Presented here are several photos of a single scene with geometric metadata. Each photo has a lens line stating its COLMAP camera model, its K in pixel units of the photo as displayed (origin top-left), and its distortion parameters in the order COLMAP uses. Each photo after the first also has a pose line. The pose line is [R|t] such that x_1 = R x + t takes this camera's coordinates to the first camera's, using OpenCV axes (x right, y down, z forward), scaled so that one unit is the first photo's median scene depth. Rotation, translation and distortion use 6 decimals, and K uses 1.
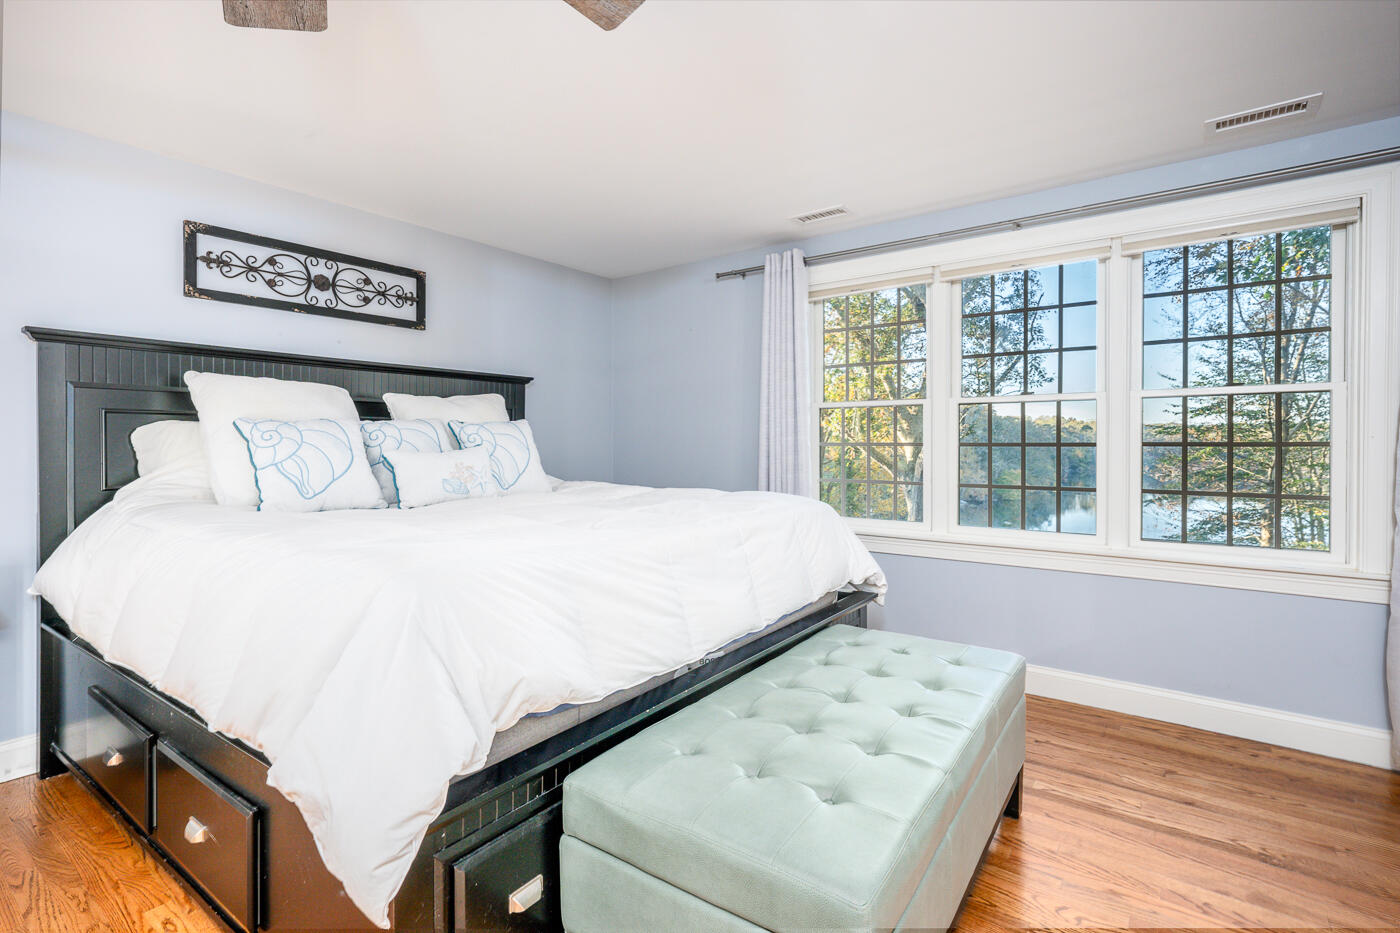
lens RADIAL K [[657.0, 0, 700.4], [0, 657.0, 458.2], [0, 0, 1]] dist [-0.002035, 0.000015]
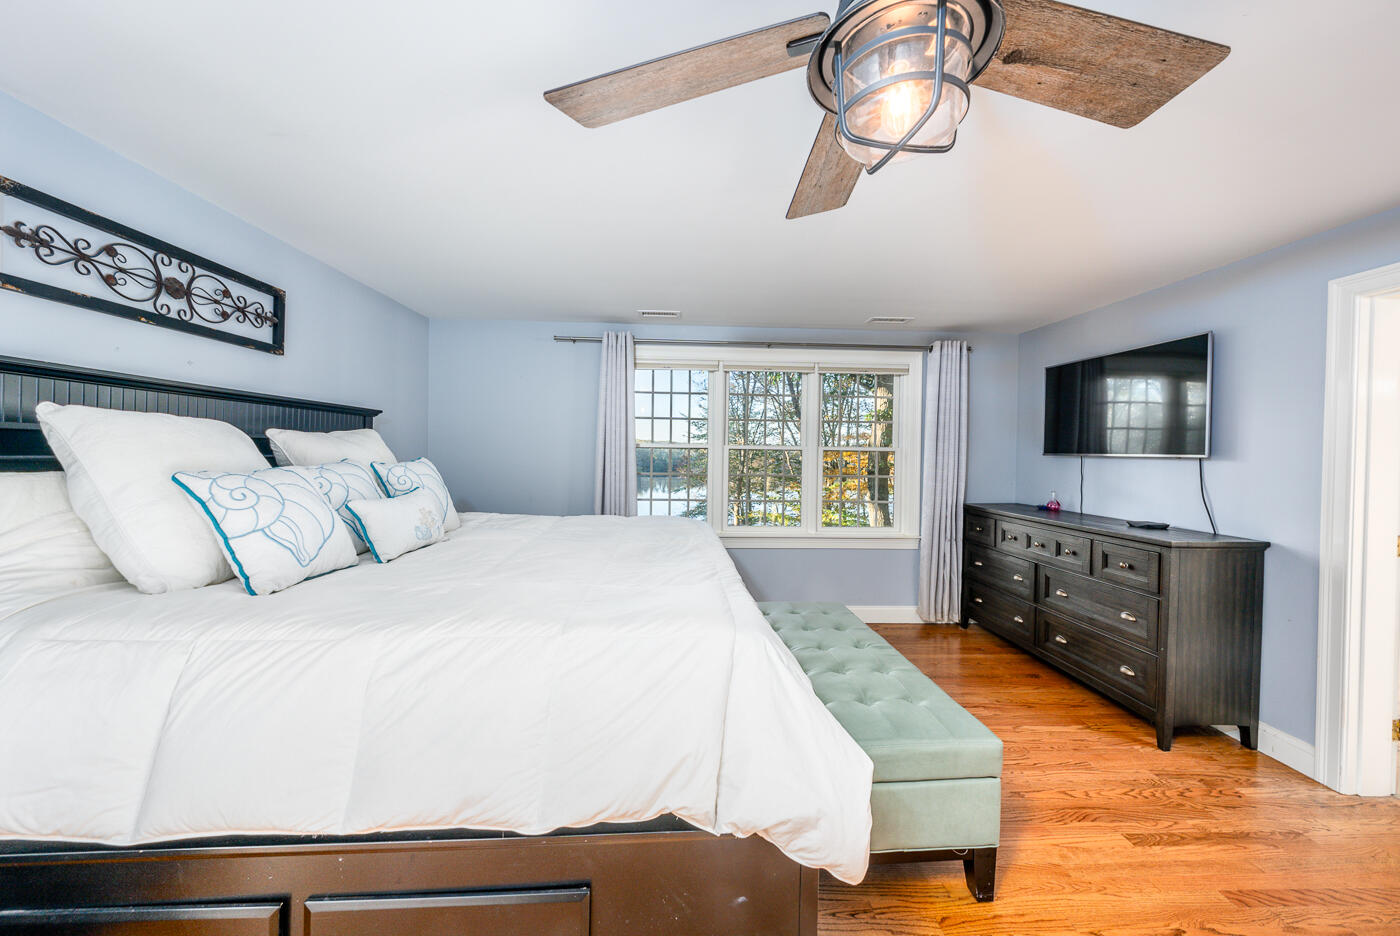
lens RADIAL K [[485.7, 0, 700.0], [0, 485.7, 466.0], [0, 0, 1]] dist [-0.001523, 0.000480]
pose [[0.784234, -0.002435, 0.620460, -0.444778], [-0.003168, 0.999964, 0.007930, -0.057493], [-0.620457, -0.008185, 0.784198, 0.136679]]
